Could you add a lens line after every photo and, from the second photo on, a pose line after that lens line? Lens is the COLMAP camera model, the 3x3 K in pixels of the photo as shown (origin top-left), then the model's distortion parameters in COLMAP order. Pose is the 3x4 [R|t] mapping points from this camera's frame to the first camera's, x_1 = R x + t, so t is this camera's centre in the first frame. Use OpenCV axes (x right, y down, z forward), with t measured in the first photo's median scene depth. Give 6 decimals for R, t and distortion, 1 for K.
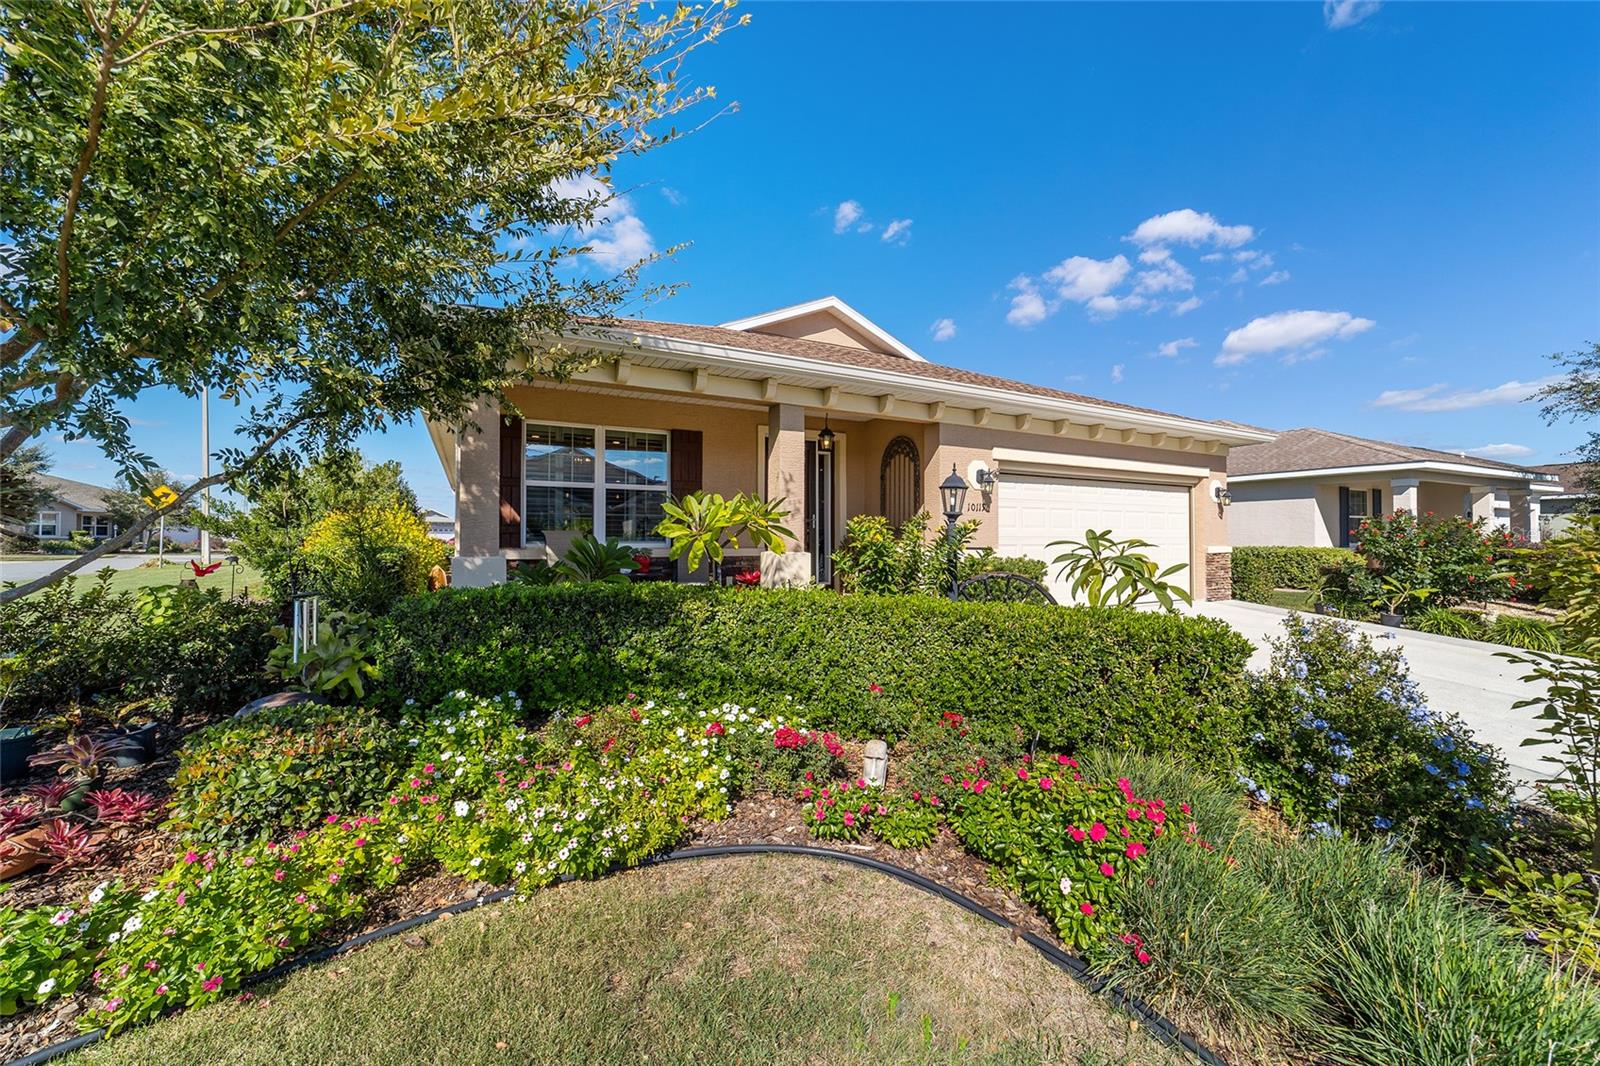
lens RADIAL K [[616.3, 0, 803.7], [0, 616.3, 532.2], [0, 0, 1]] dist [-0.006796, 0.004175]
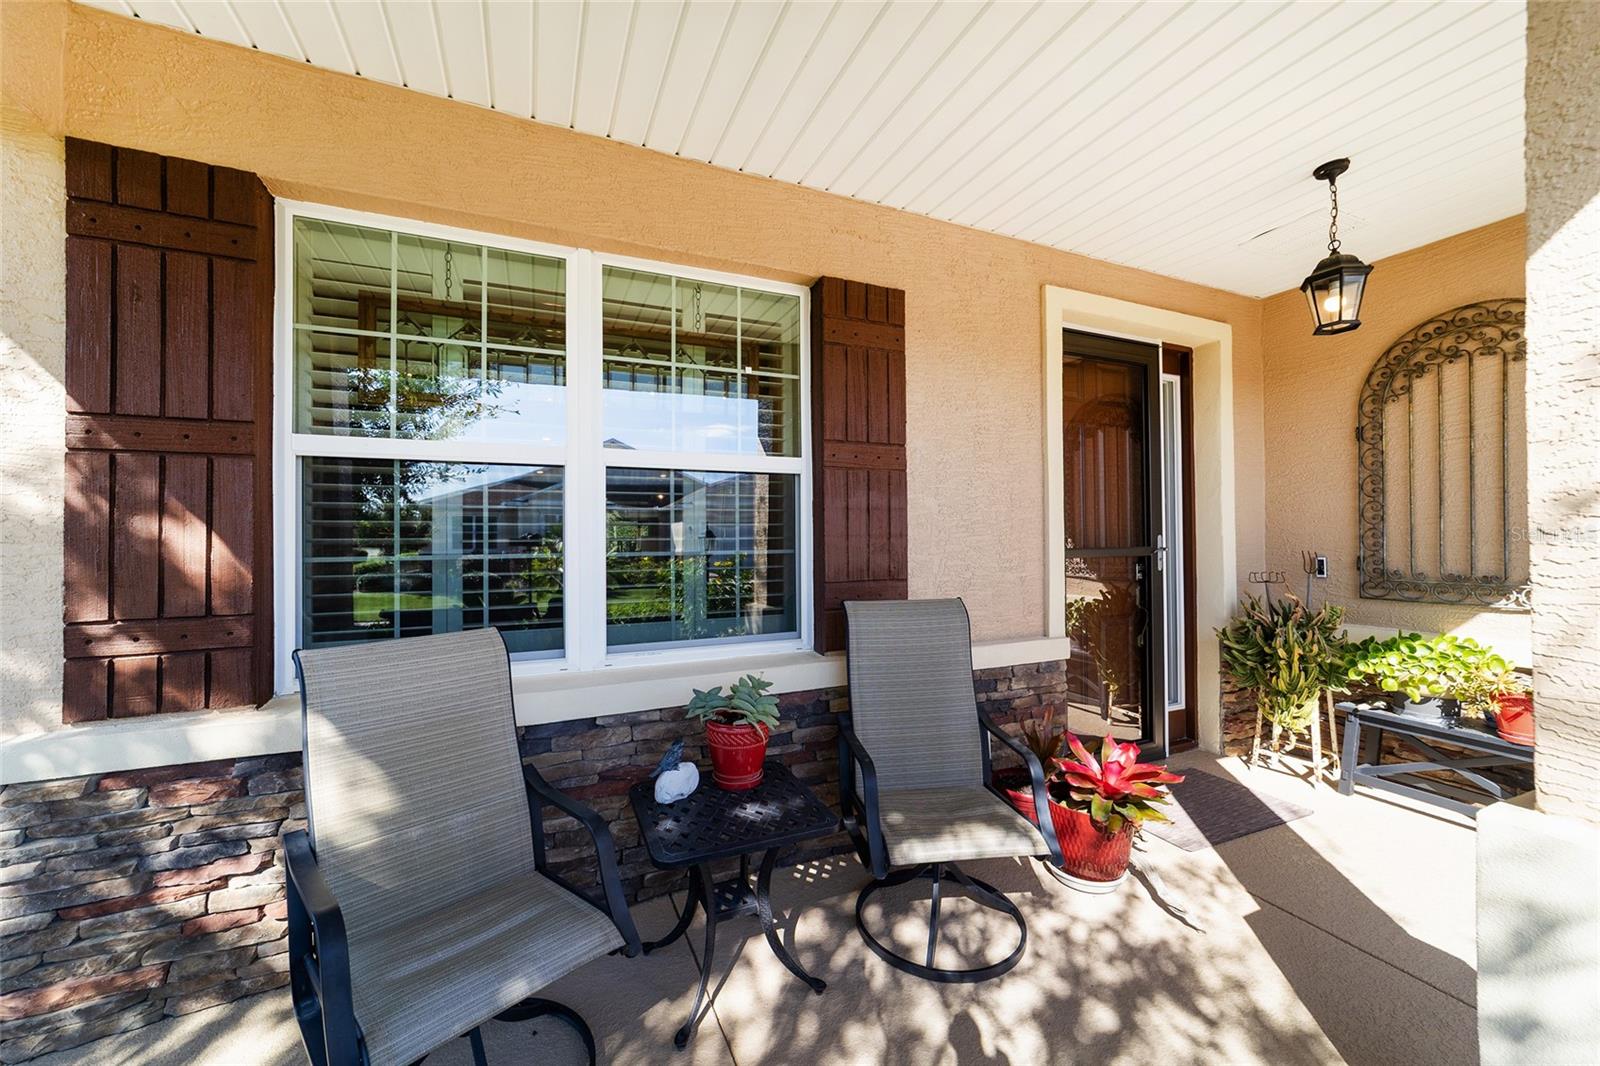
lens RADIAL K [[616.3, 0, 798.8], [0, 616.3, 532.1], [0, 0, 1]] dist [-0.006796, 0.004175]
pose [[0.997682, -0.009137, -0.067428, -0.163904], [0.009132, 0.999958, -0.000387, -0.029743], [0.067428, -0.000230, 0.997724, 0.551026]]
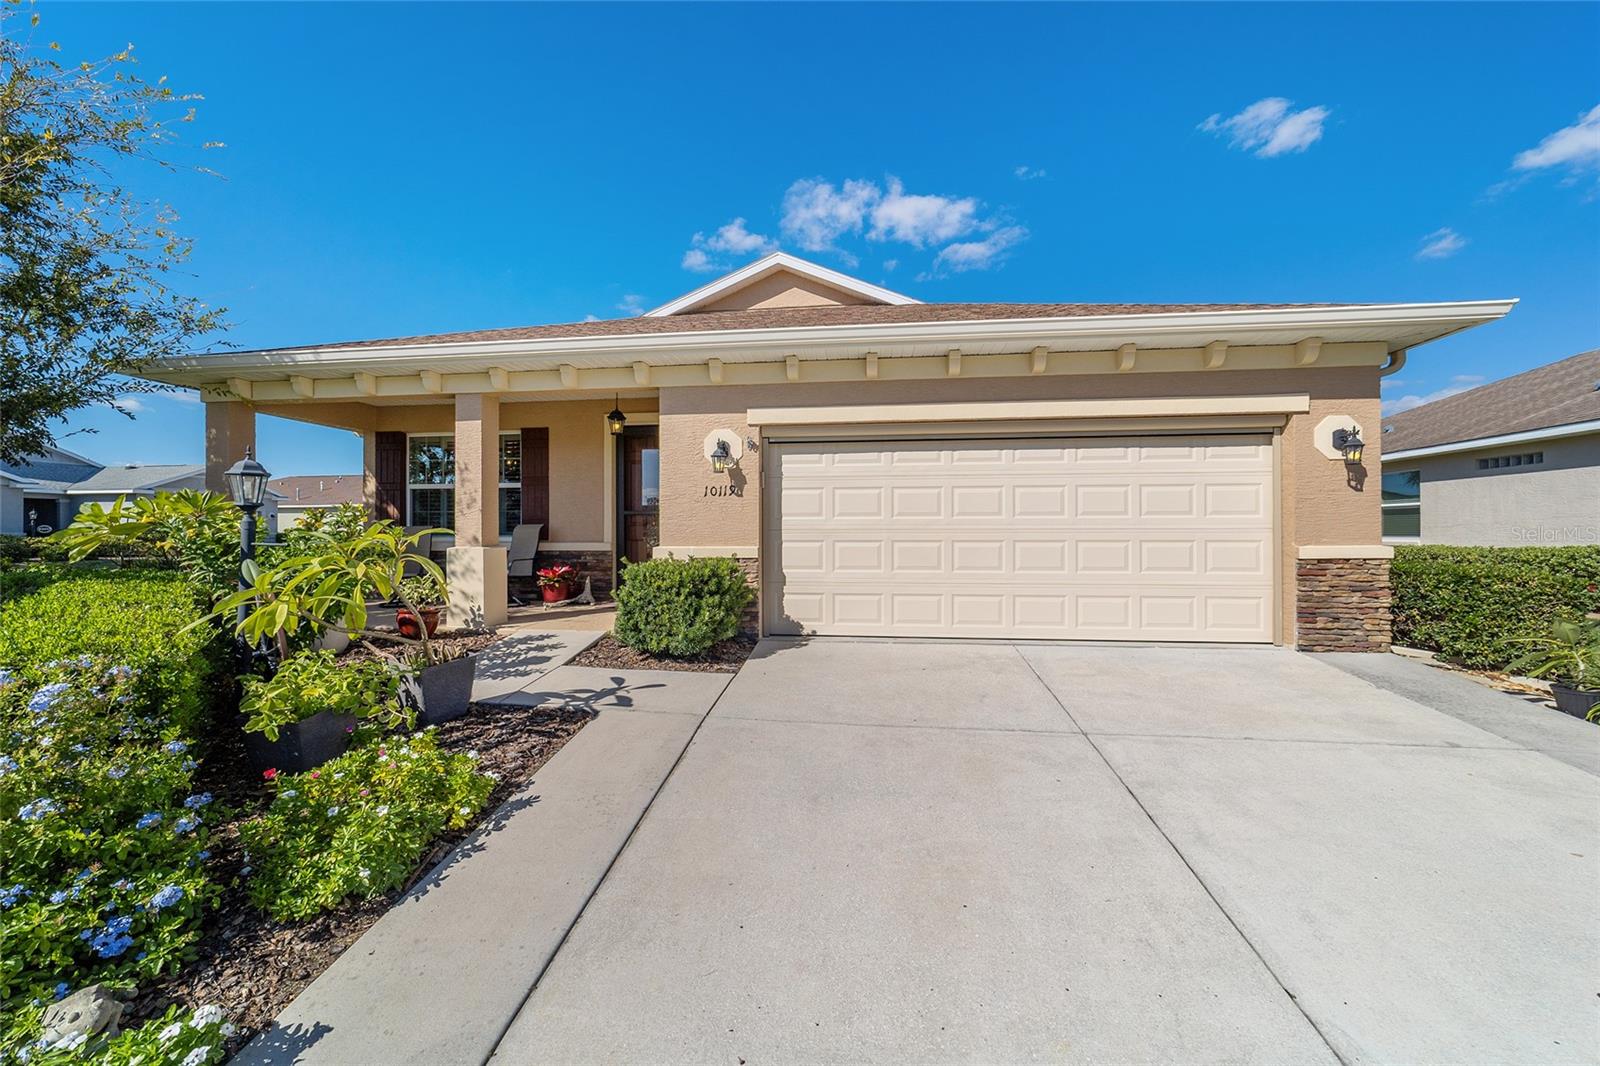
lens RADIAL K [[616.3, 0, 801.3], [0, 616.3, 534.0], [0, 0, 1]] dist [-0.006796, 0.004175]
pose [[0.816586, -0.002234, -0.577220, 0.620551], [0.008764, 0.999925, 0.008528, 0.005403], [0.577158, -0.012023, 0.816544, 0.338216]]
